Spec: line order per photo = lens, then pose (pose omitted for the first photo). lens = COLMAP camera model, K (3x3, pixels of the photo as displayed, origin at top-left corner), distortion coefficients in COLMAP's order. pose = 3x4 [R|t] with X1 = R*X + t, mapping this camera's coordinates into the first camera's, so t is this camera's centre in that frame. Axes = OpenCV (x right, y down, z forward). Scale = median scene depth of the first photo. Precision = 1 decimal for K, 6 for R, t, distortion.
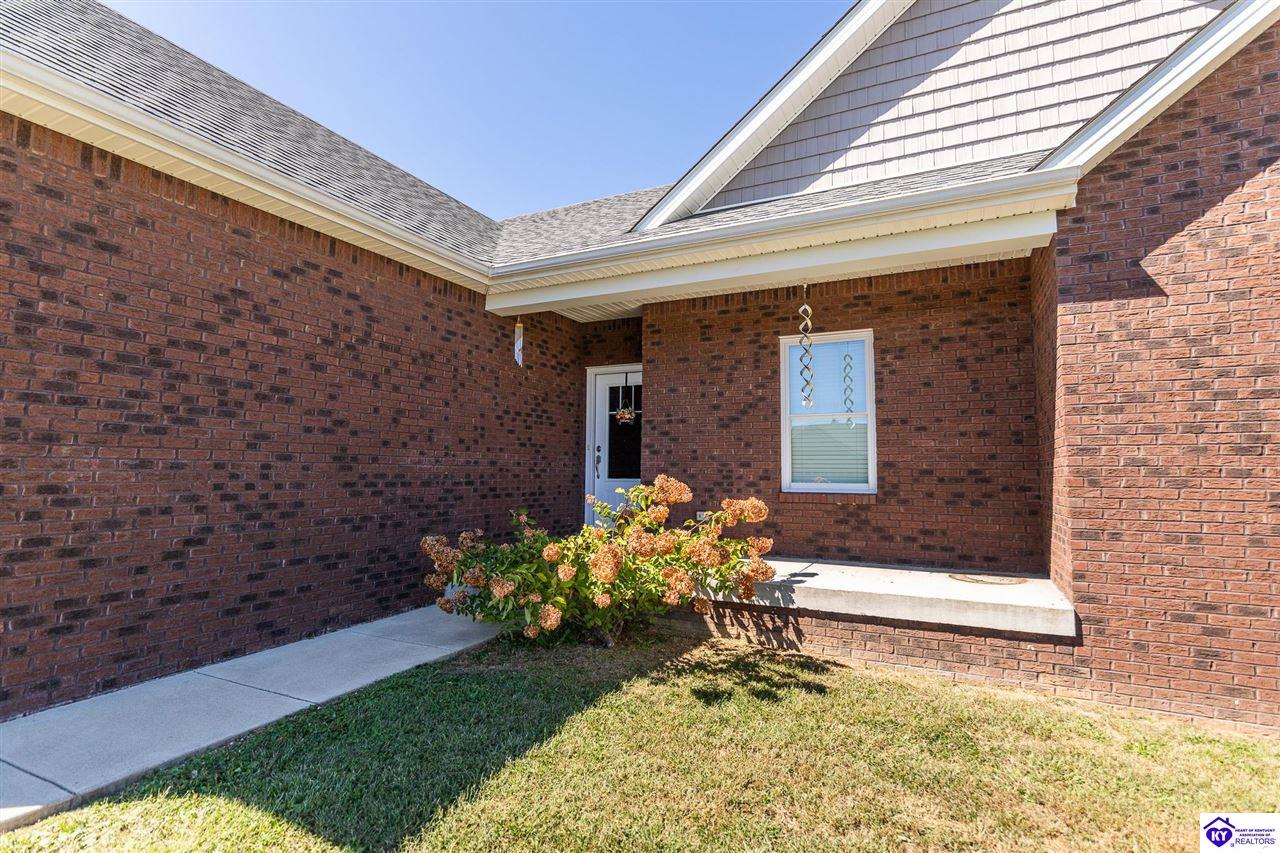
lens RADIAL K [[632.1, 0, 638.1], [0, 632.1, 418.9], [0, 0, 1]] dist [-0.002697, -0.000060]
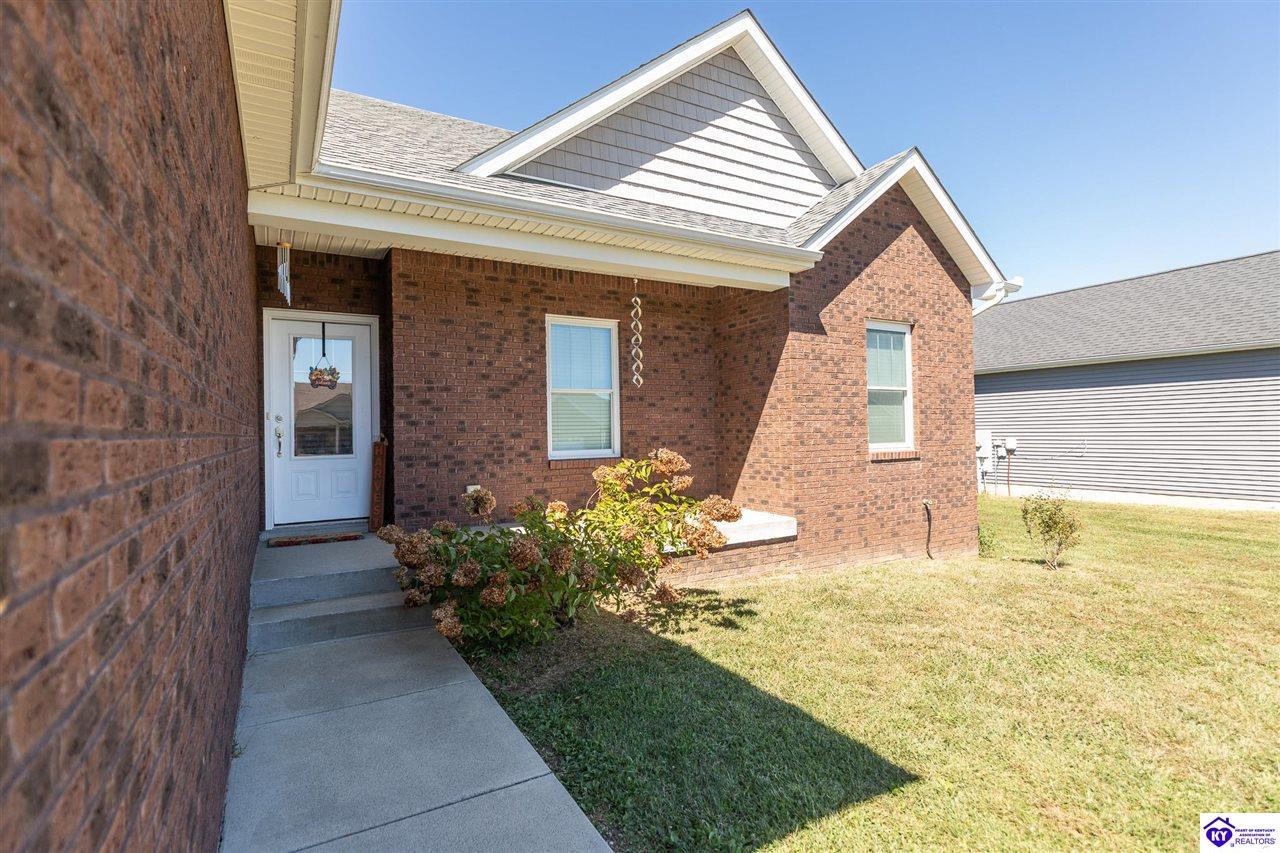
lens RADIAL K [[632.1, 0, 638.1], [0, 632.1, 418.9], [0, 0, 1]] dist [-0.002697, -0.000060]
pose [[0.542695, -0.001747, 0.839928, -0.634440], [-0.049825, 0.998170, 0.034269, 0.001357], [-0.838451, -0.060446, 0.541615, 0.313601]]
